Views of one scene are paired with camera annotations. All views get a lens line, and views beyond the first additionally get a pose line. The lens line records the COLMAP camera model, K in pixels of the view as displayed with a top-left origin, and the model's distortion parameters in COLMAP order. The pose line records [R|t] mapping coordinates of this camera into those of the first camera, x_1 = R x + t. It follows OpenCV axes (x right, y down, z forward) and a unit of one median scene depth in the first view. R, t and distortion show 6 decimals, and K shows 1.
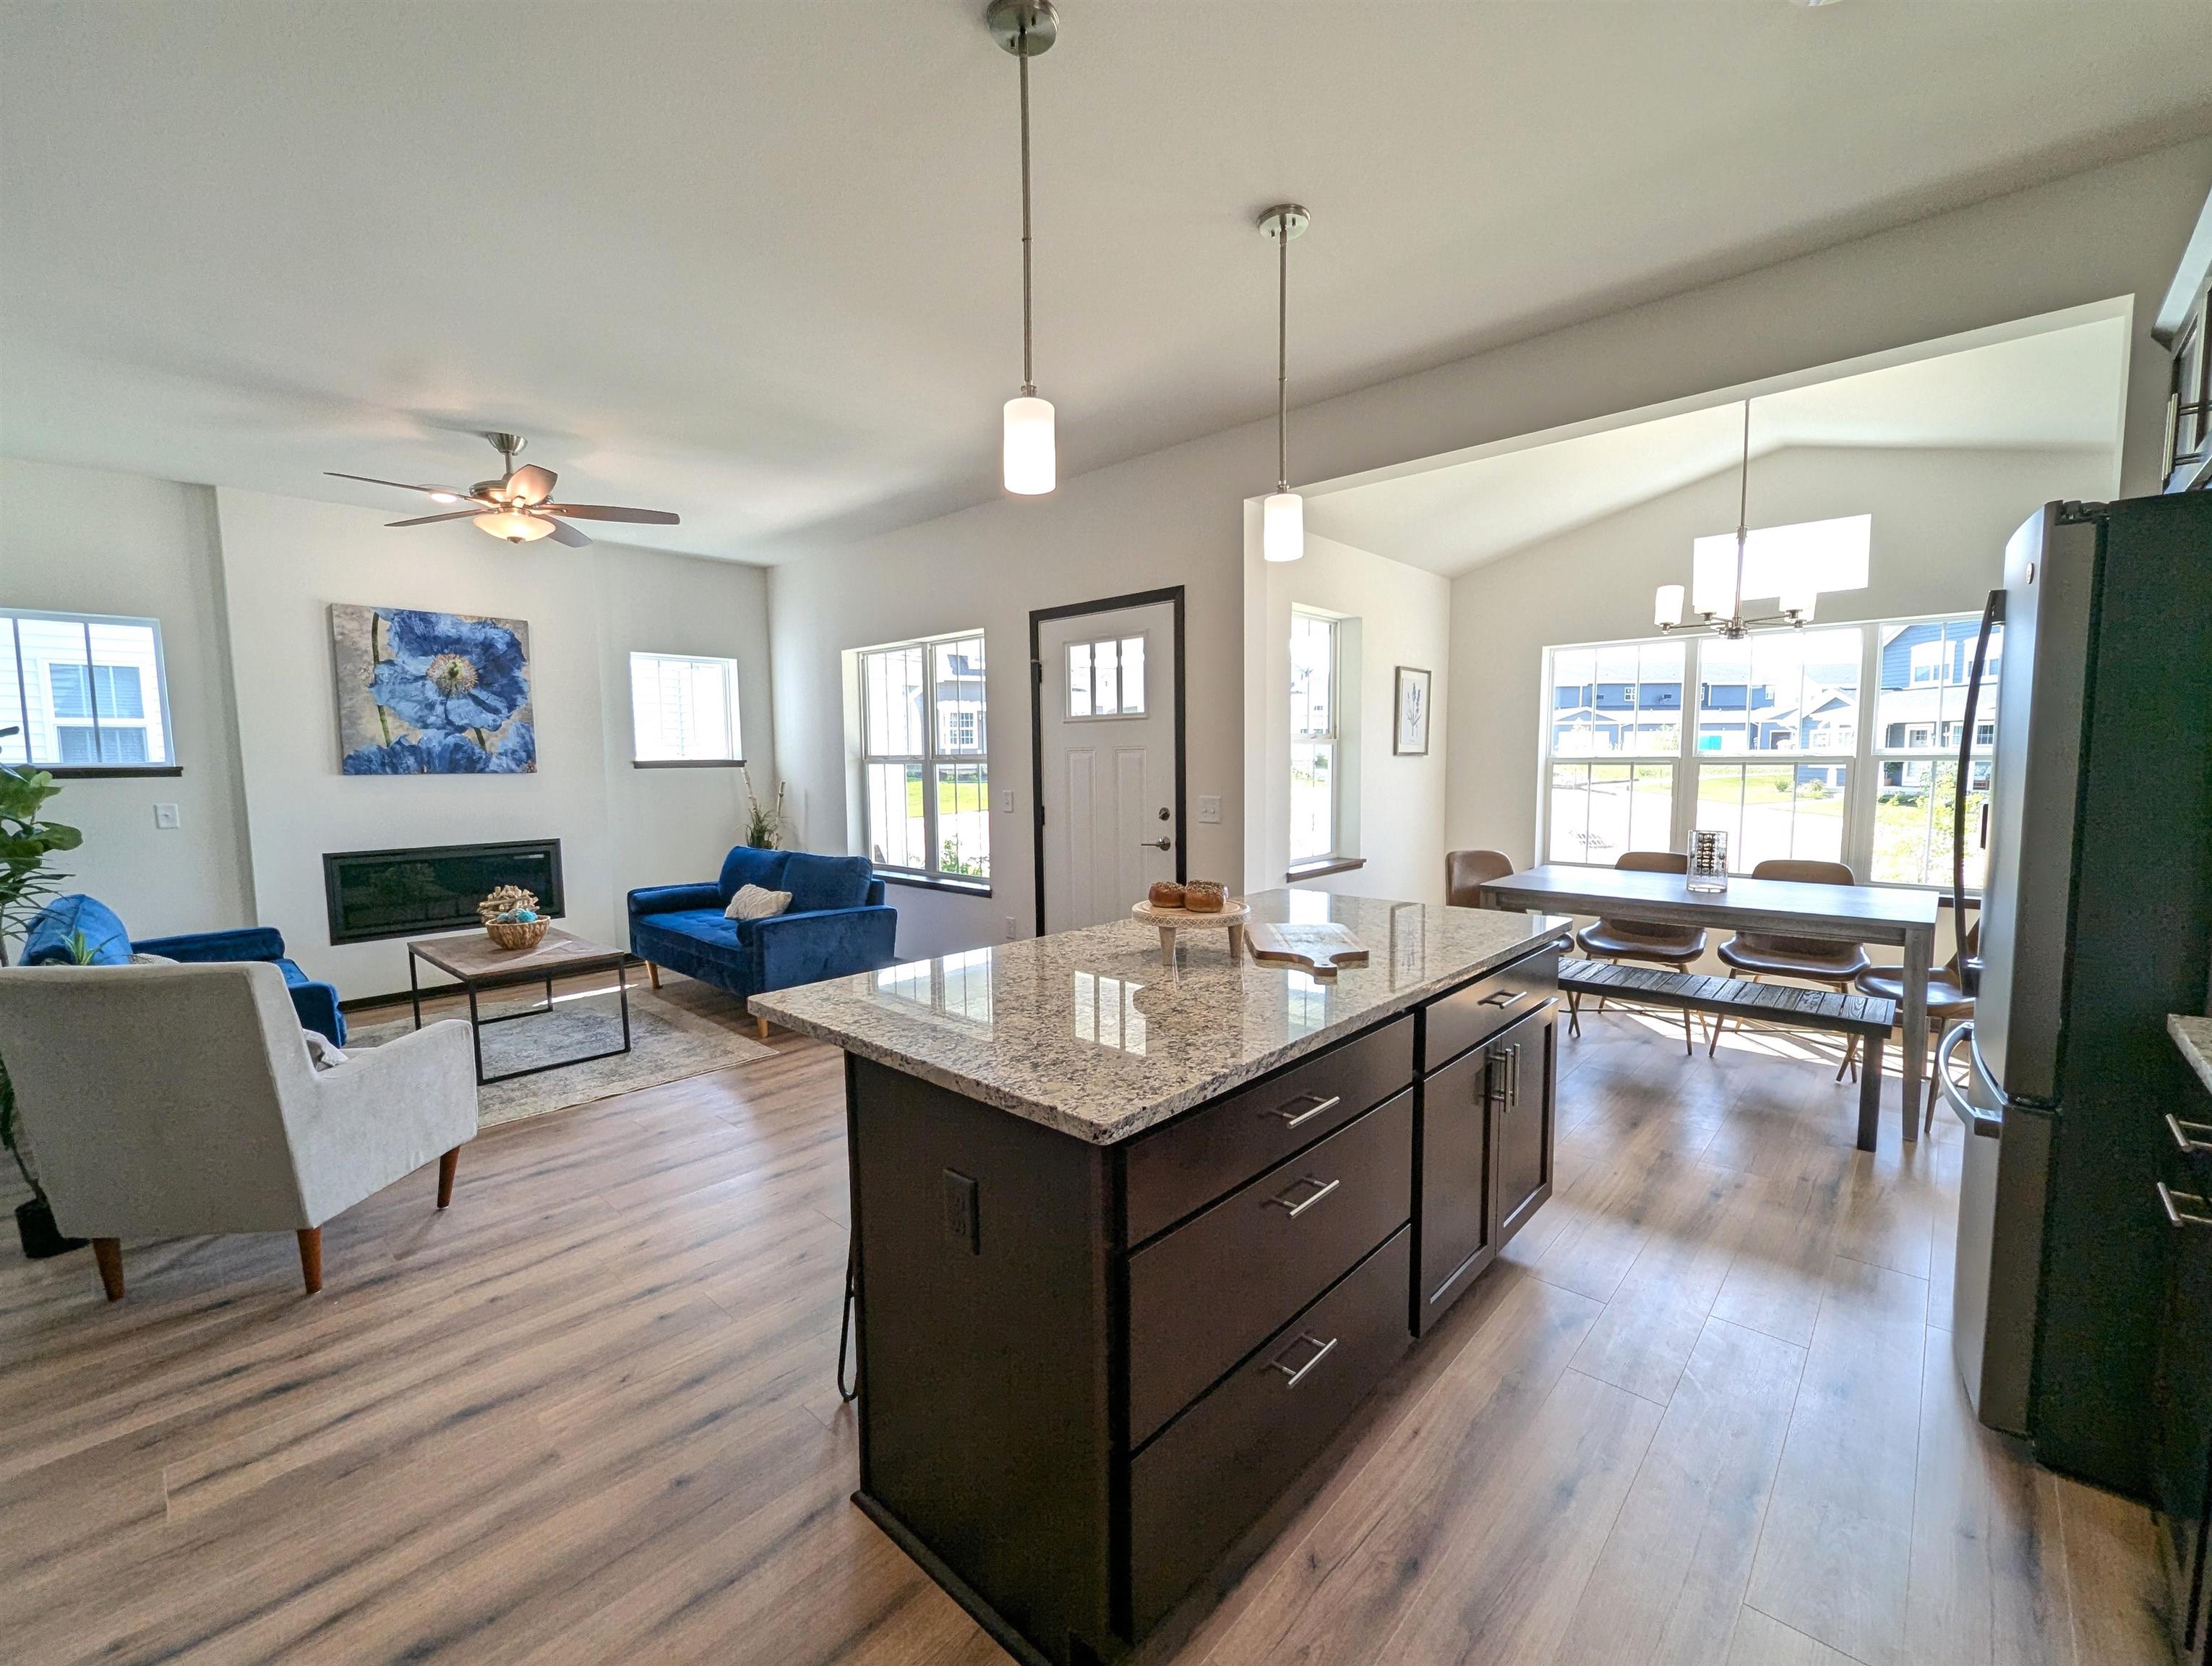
lens RADIAL K [[933.7, 0, 1107.2], [0, 933.7, 839.2], [0, 0, 1]] dist [0.001763, 0.000068]
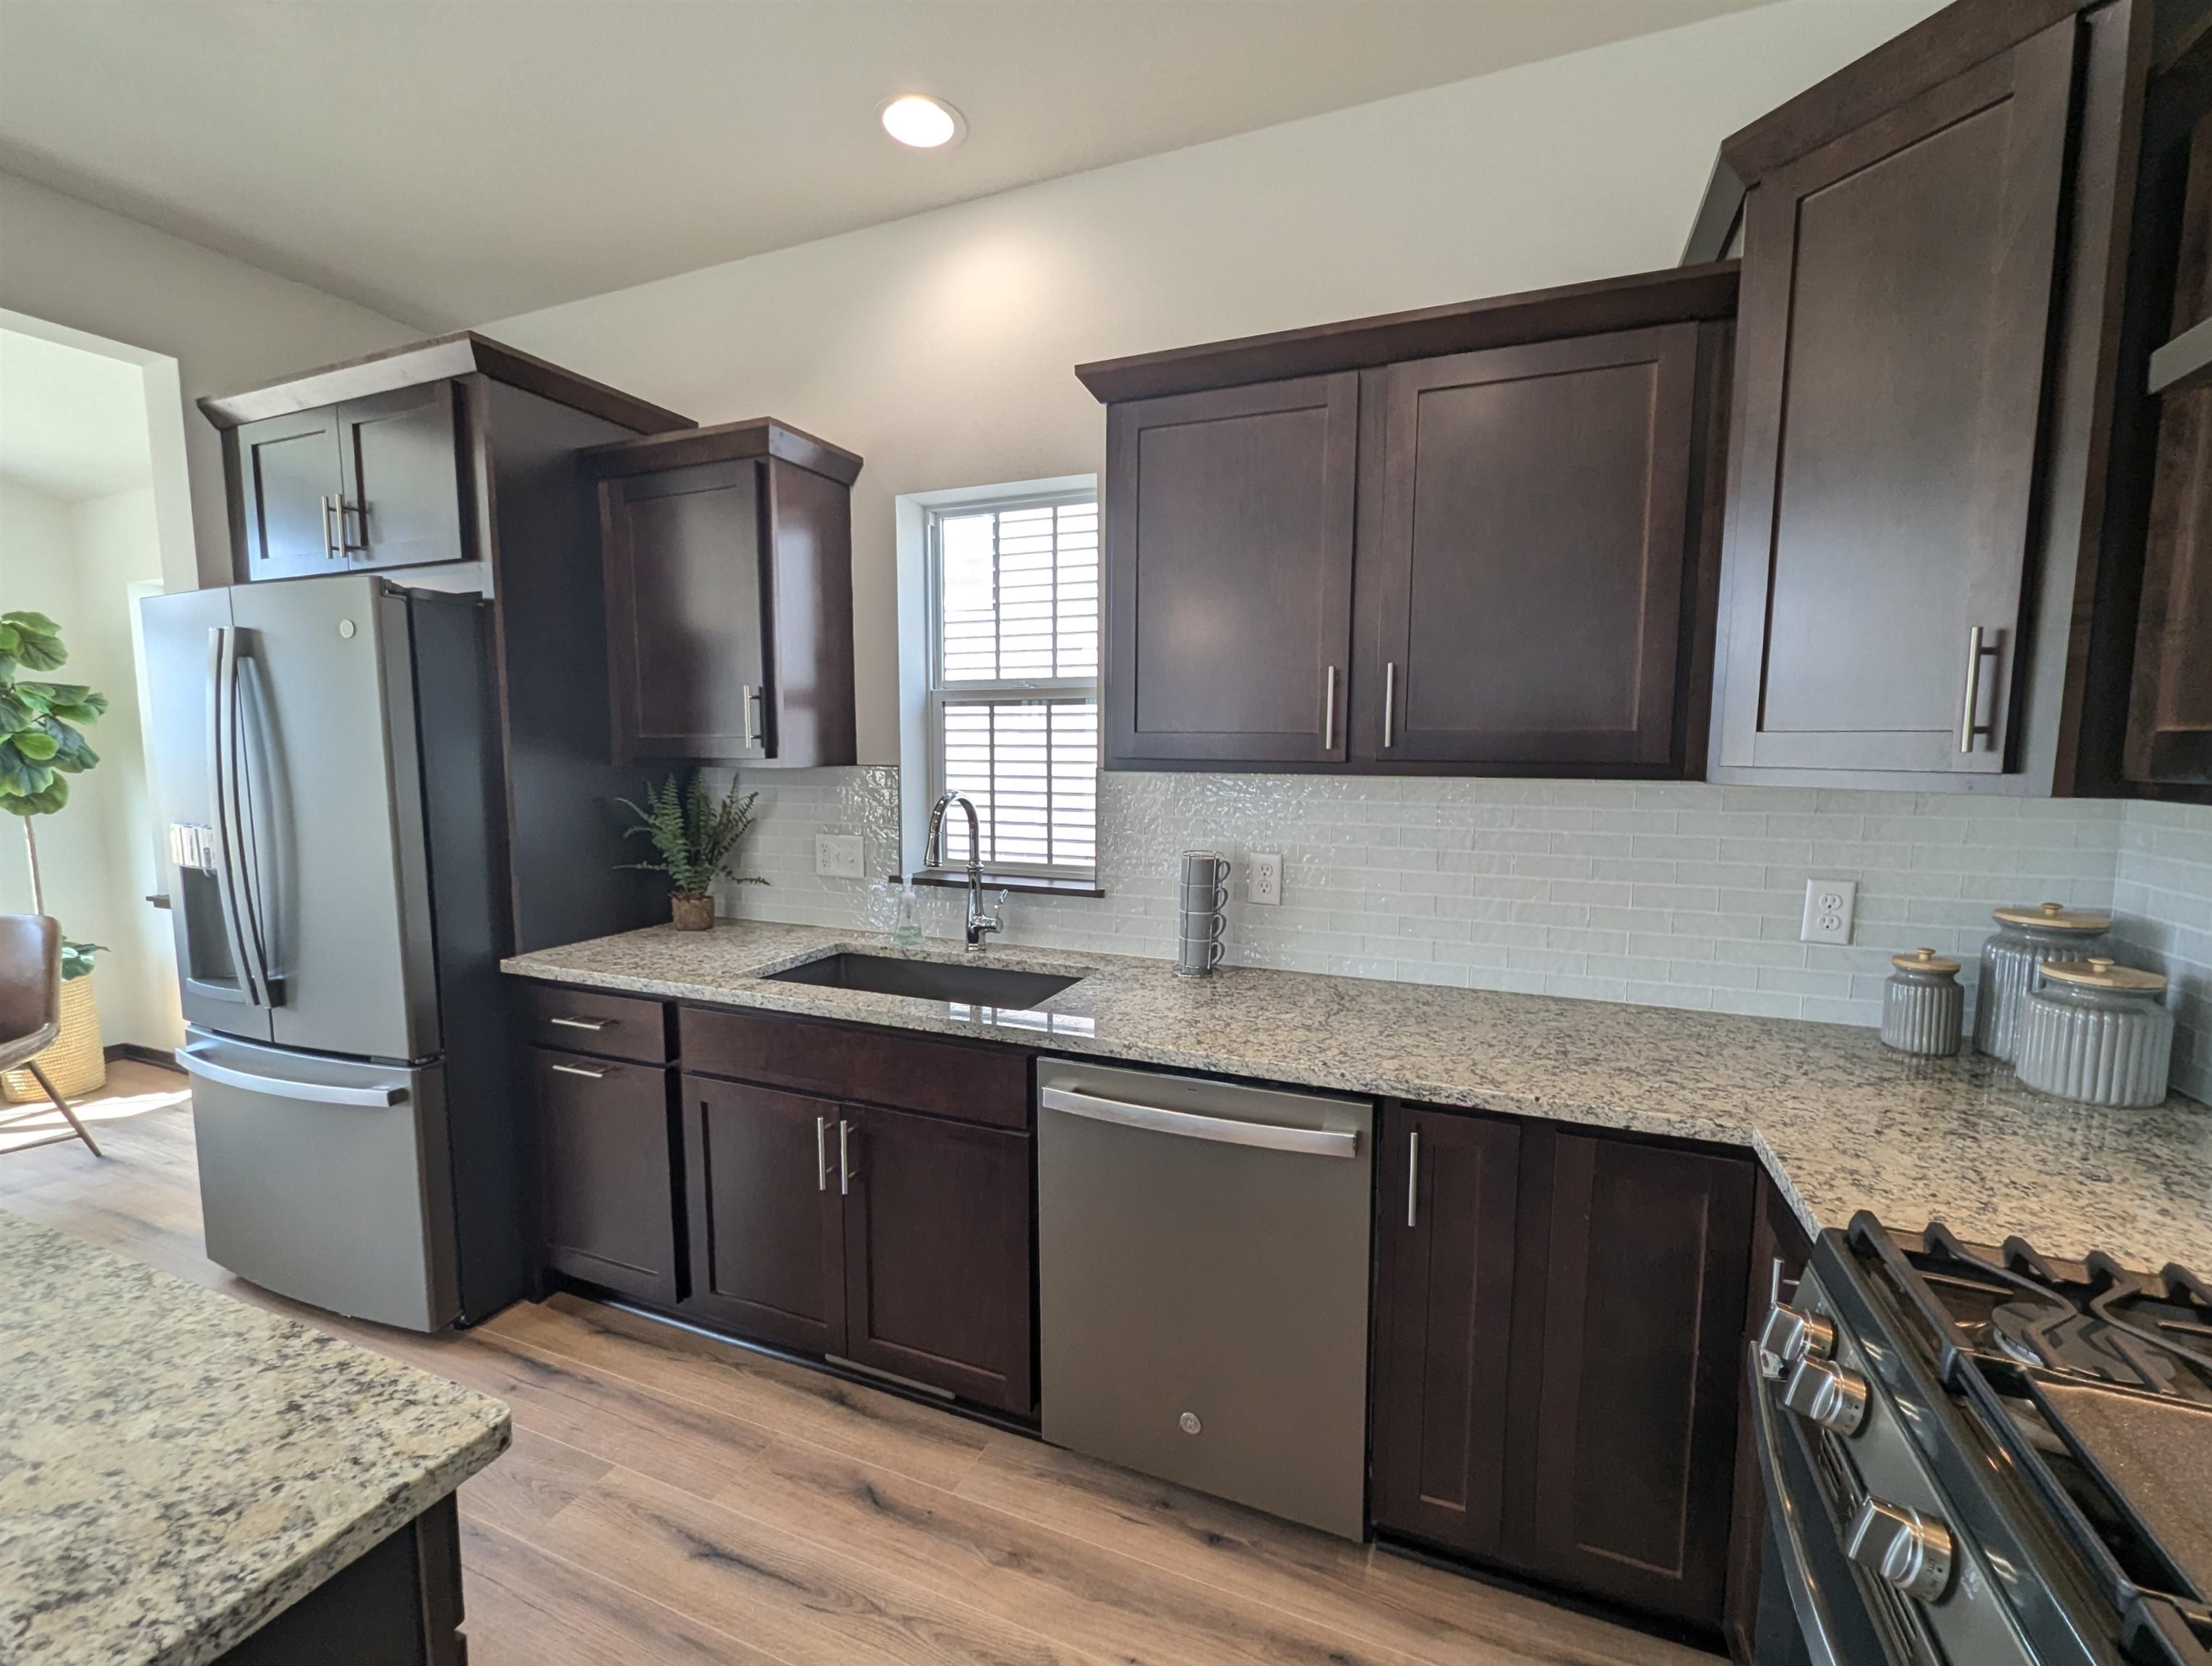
lens RADIAL K [[948.6, 0, 1101.1], [0, 948.6, 841.6], [0, 0, 1]] dist [0.000575, 0.000109]
pose [[-0.340022, -0.084665, 0.936599, -0.163840], [0.084670, 0.989138, 0.120153, -0.028162], [-0.936598, 0.120157, -0.329160, 0.181390]]
